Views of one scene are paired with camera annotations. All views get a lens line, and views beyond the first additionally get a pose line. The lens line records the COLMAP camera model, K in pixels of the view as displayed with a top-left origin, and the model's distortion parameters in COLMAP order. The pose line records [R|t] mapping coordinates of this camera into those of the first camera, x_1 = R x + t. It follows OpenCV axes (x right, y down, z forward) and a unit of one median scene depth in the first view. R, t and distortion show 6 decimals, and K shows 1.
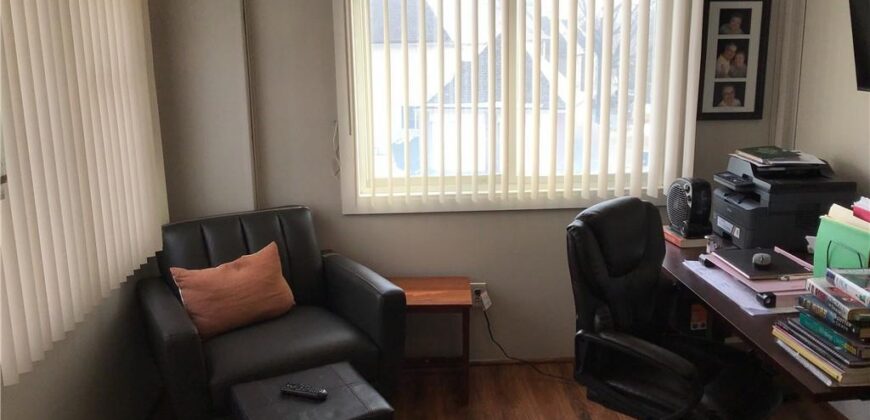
lens RADIAL K [[786.2, 0, 438.7], [0, 786.2, 205.6], [0, 0, 1]] dist [0.112621, -0.196974]
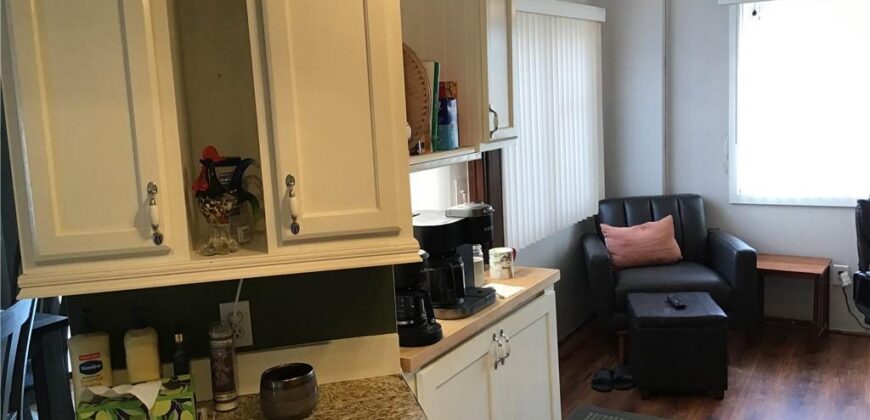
lens RADIAL K [[786.2, 0, 436.7], [0, 786.2, 208.7], [0, 0, 1]] dist [0.112621, -0.196974]
pose [[0.830046, 0.056746, -0.554800, 0.251608], [-0.081078, 0.996519, -0.019377, 0.100677], [0.551769, 0.061066, 0.831758, -0.470525]]
